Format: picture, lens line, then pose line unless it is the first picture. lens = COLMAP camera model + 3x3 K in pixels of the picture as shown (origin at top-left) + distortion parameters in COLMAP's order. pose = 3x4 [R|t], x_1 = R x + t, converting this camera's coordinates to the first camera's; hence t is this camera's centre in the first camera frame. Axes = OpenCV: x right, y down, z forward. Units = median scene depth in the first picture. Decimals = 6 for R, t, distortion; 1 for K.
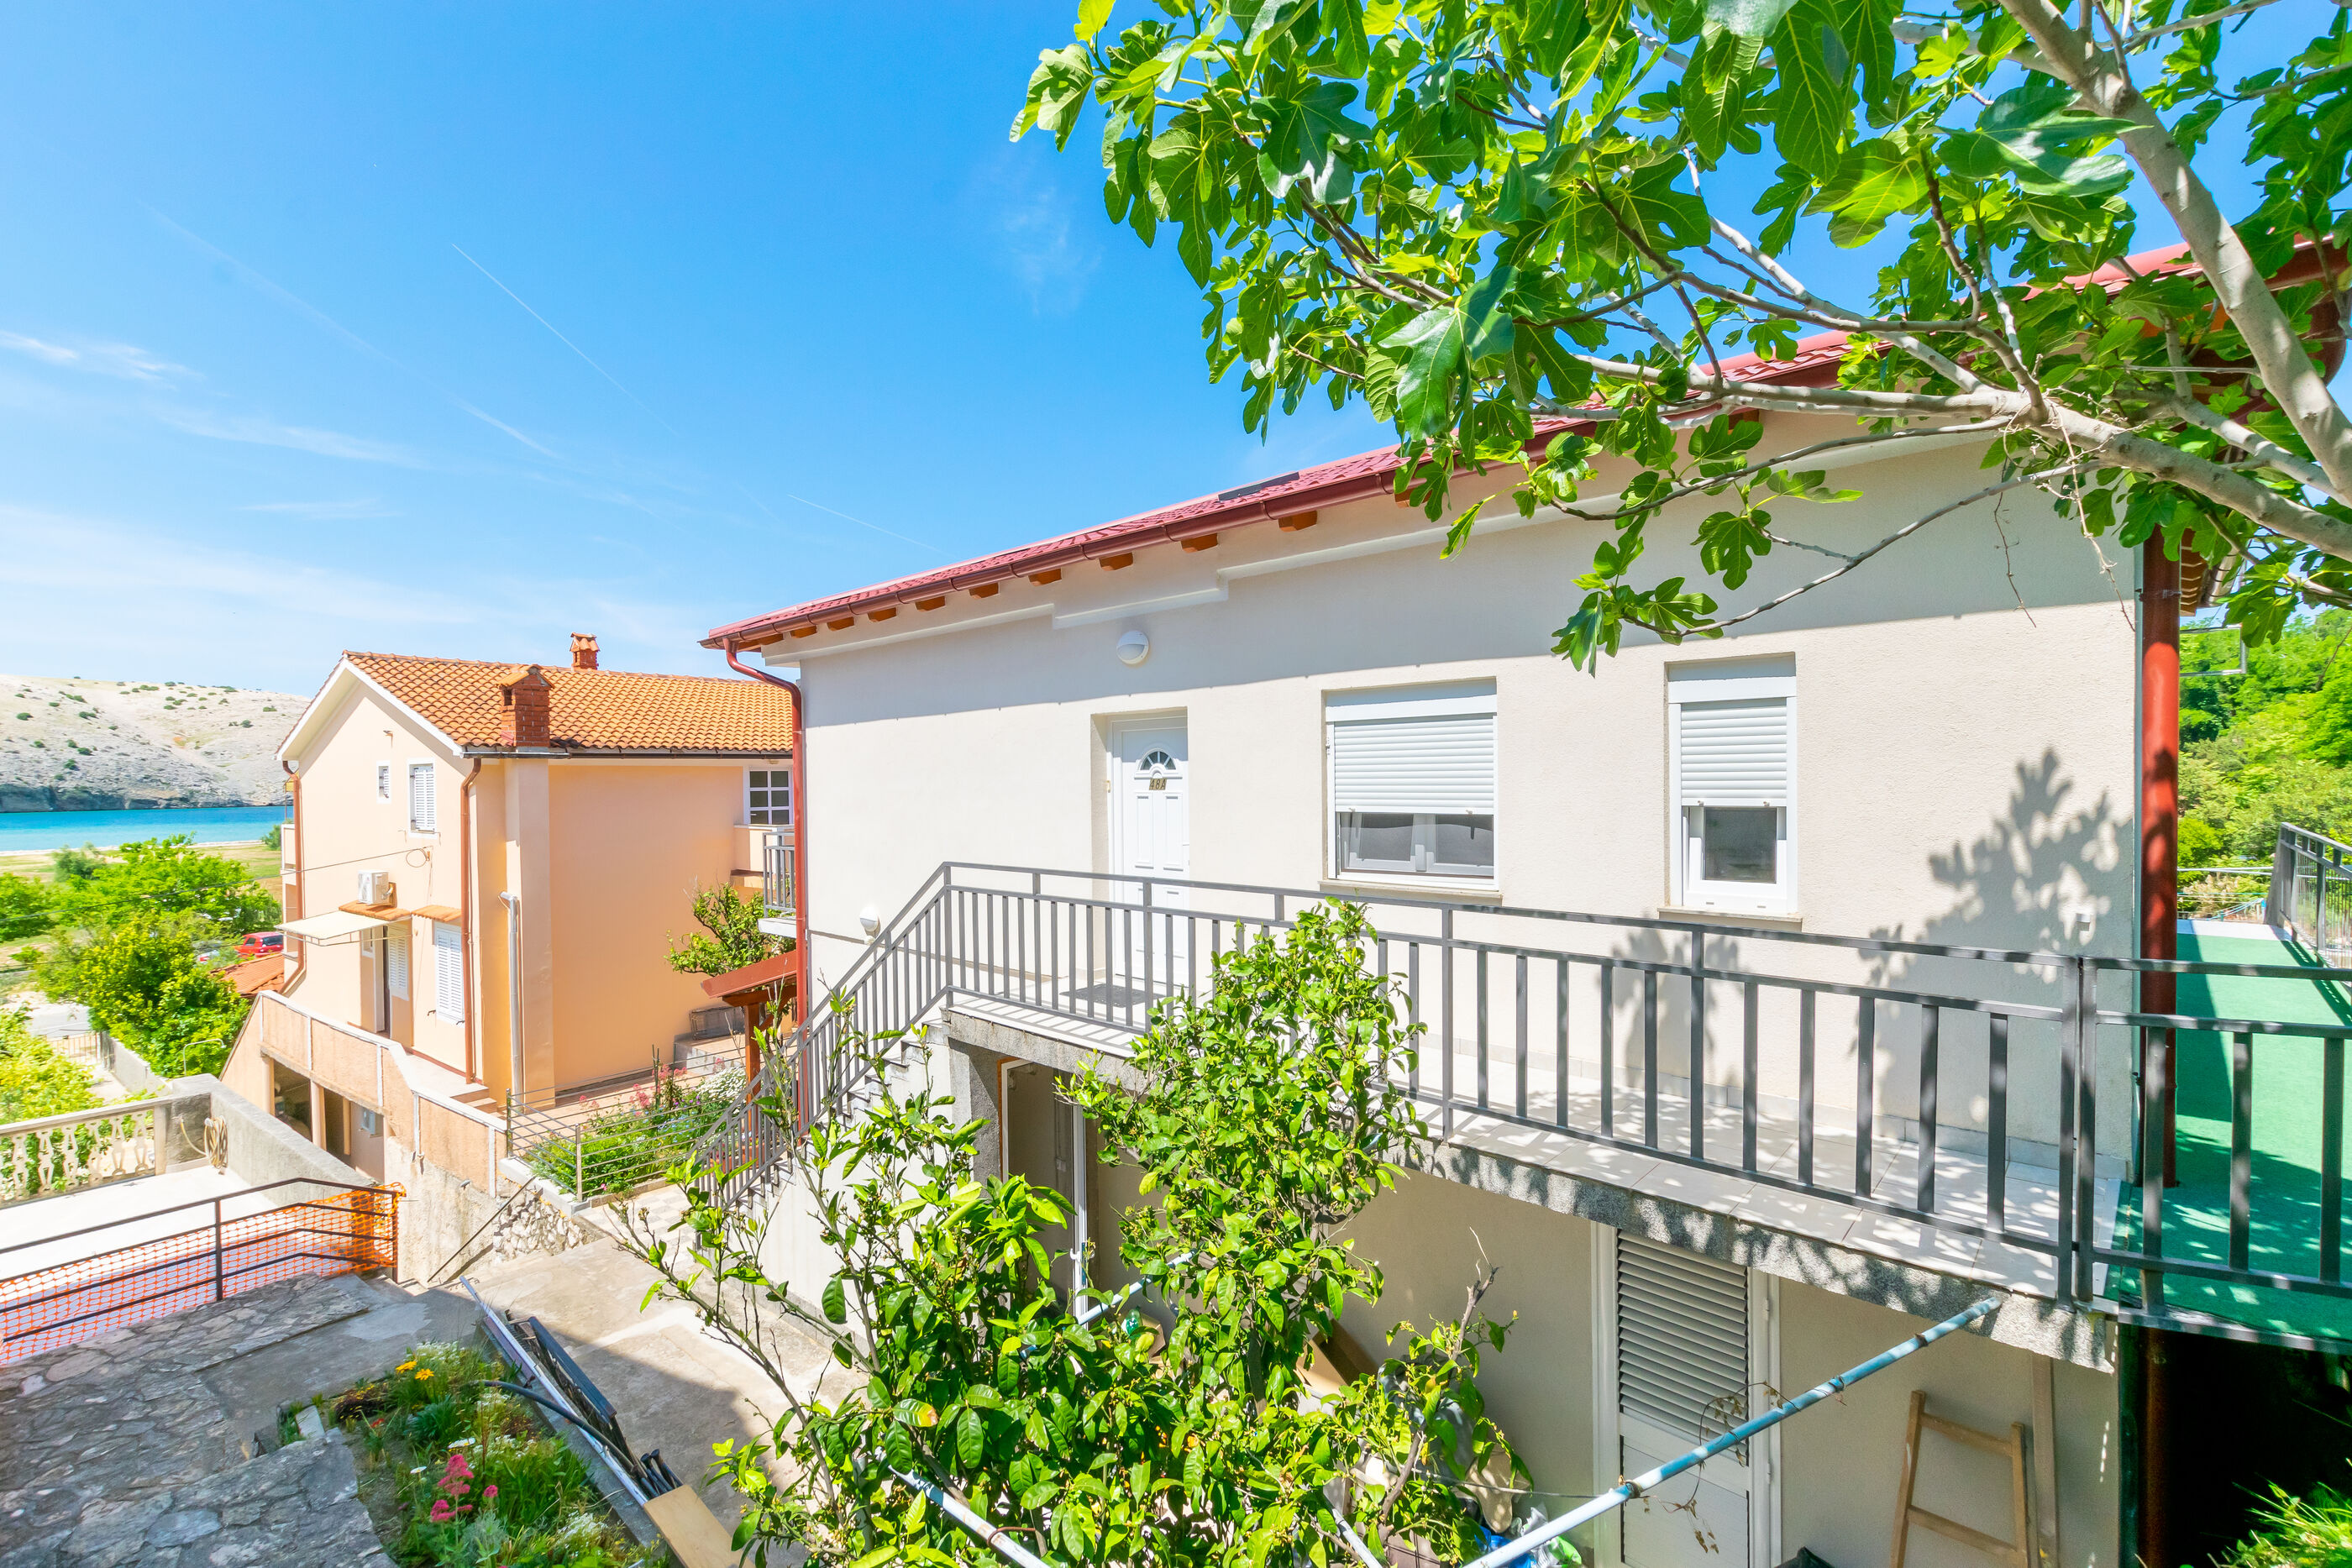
lens RADIAL K [[1039.5, 0, 1167.0], [0, 1039.5, 794.7], [0, 0, 1]] dist [0.000169, -0.001122]
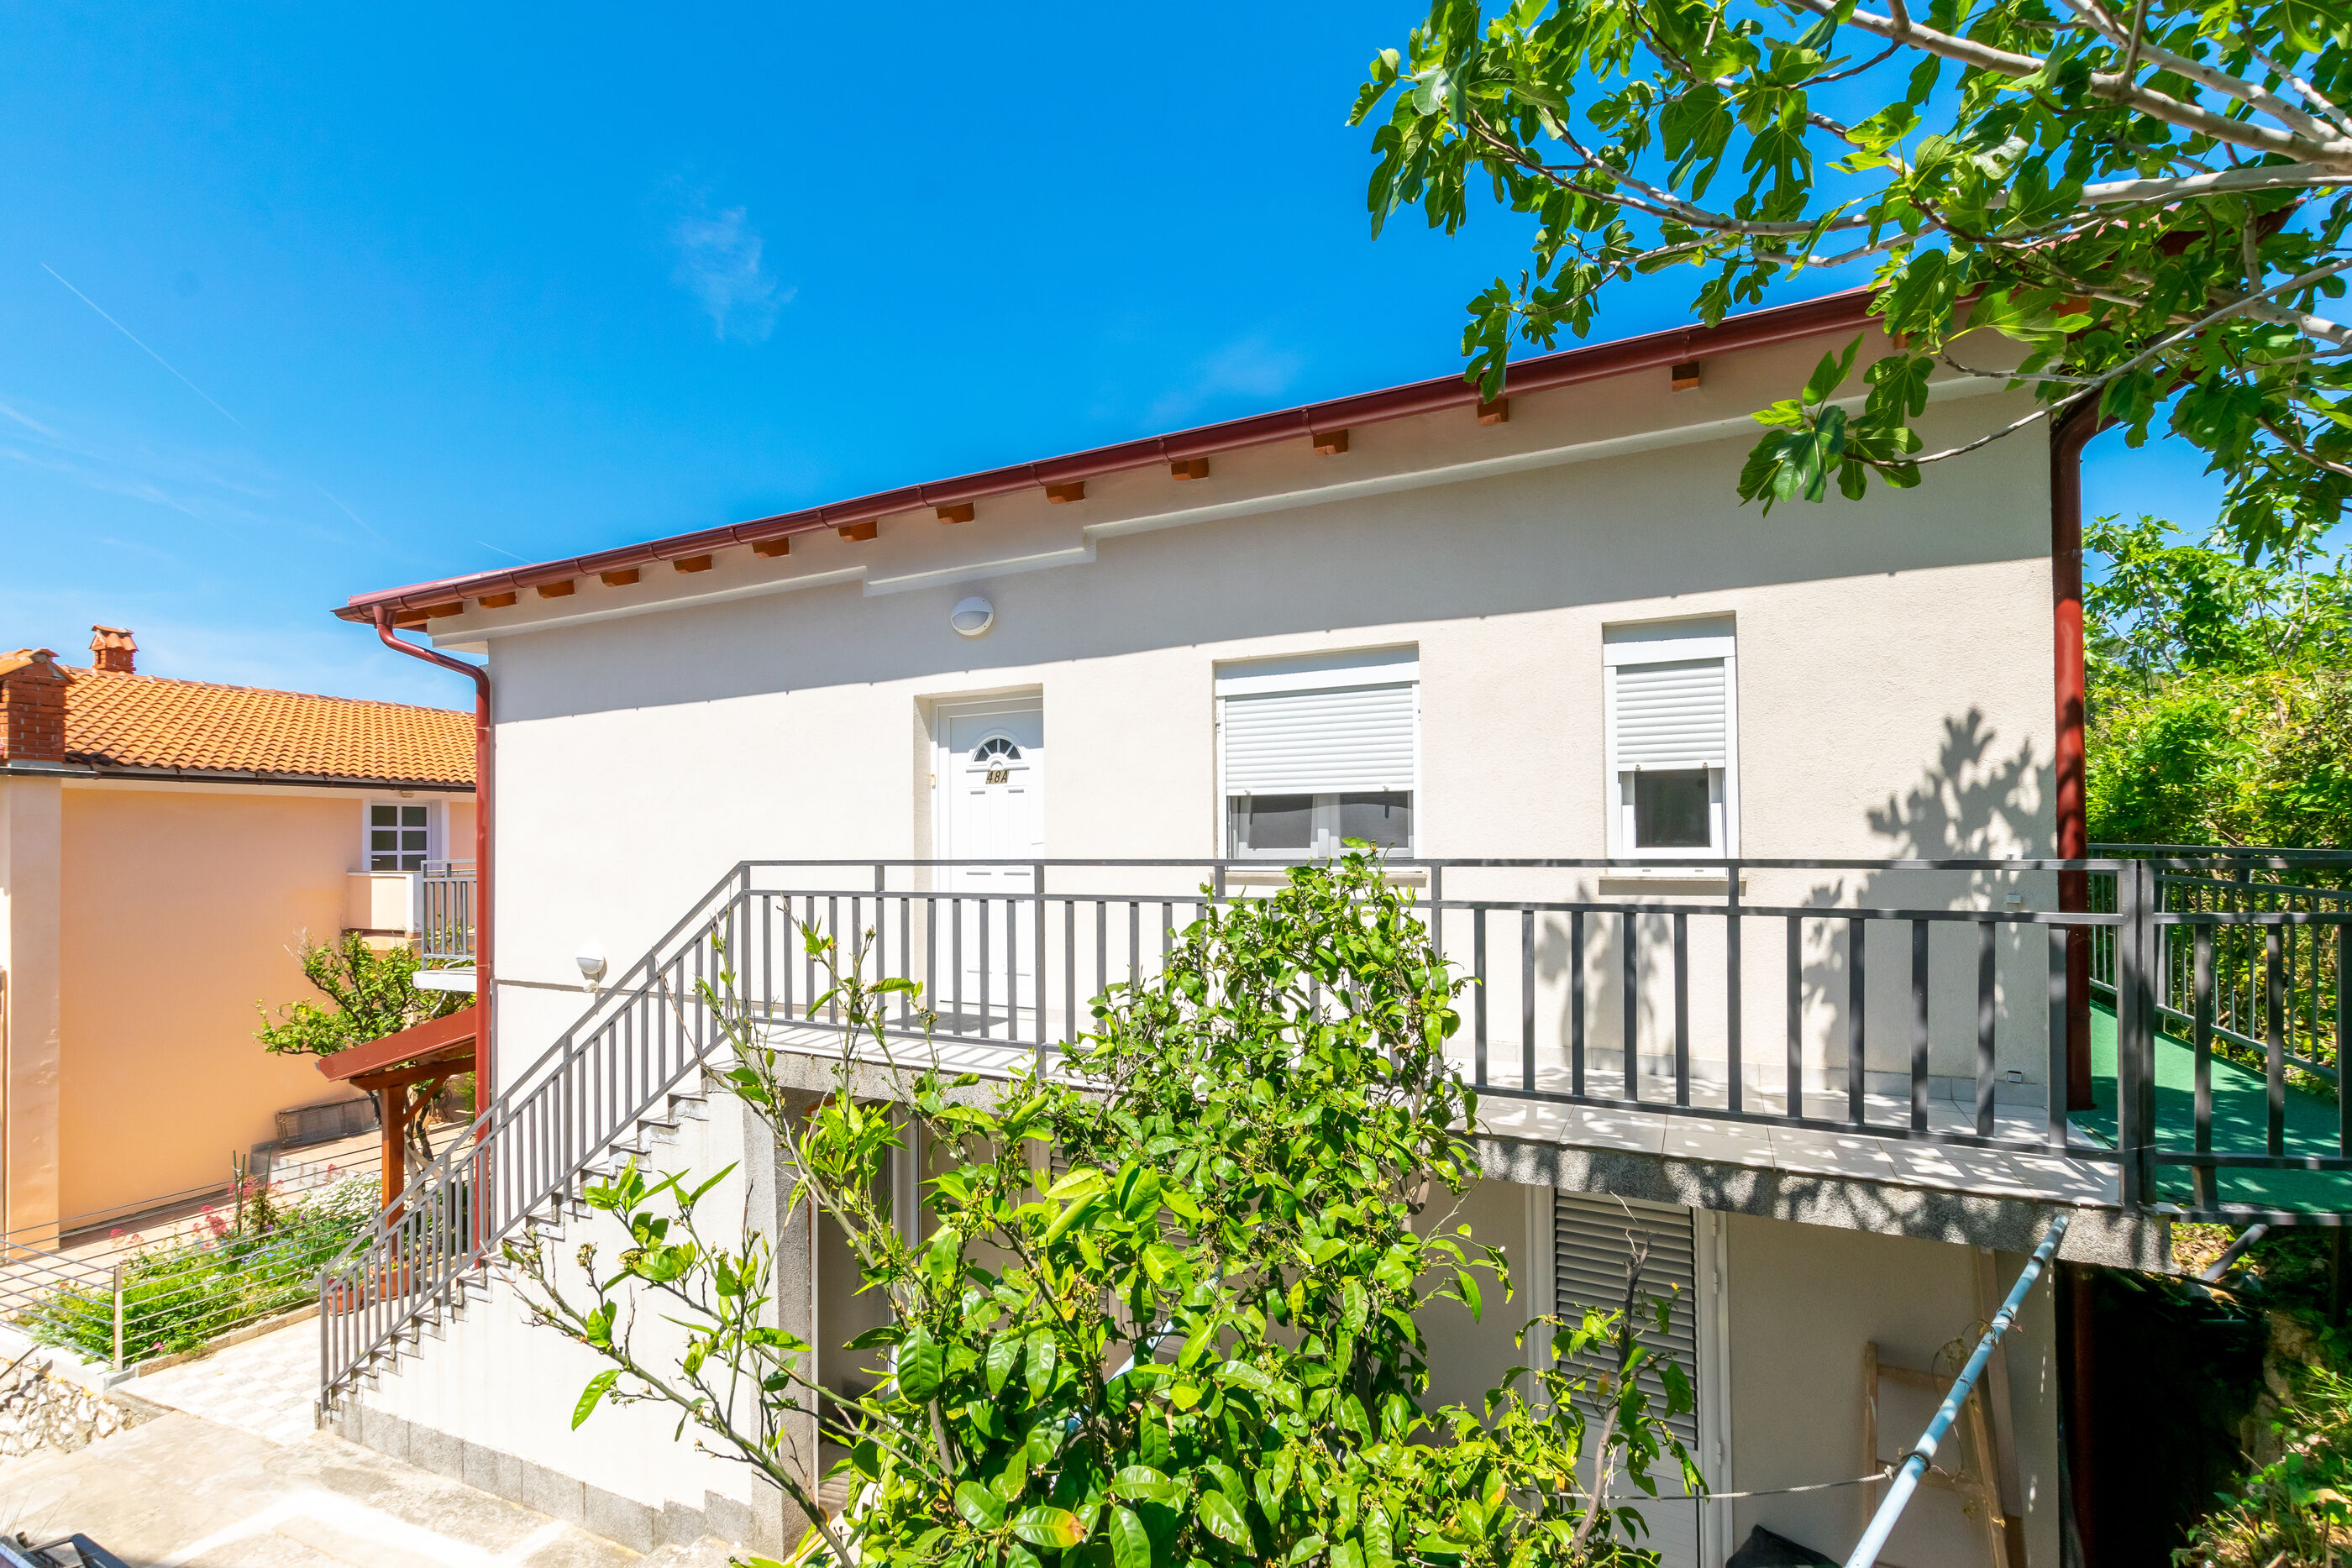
lens RADIAL K [[1049.8, 0, 1174.6], [0, 1049.8, 834.5], [0, 0, 1]] dist [0.001100, -0.001219]
pose [[0.956031, 0.008713, 0.293135, -0.132725], [0.000671, 0.999491, -0.031898, 0.070791], [-0.293264, 0.030692, 0.955539, 0.129814]]
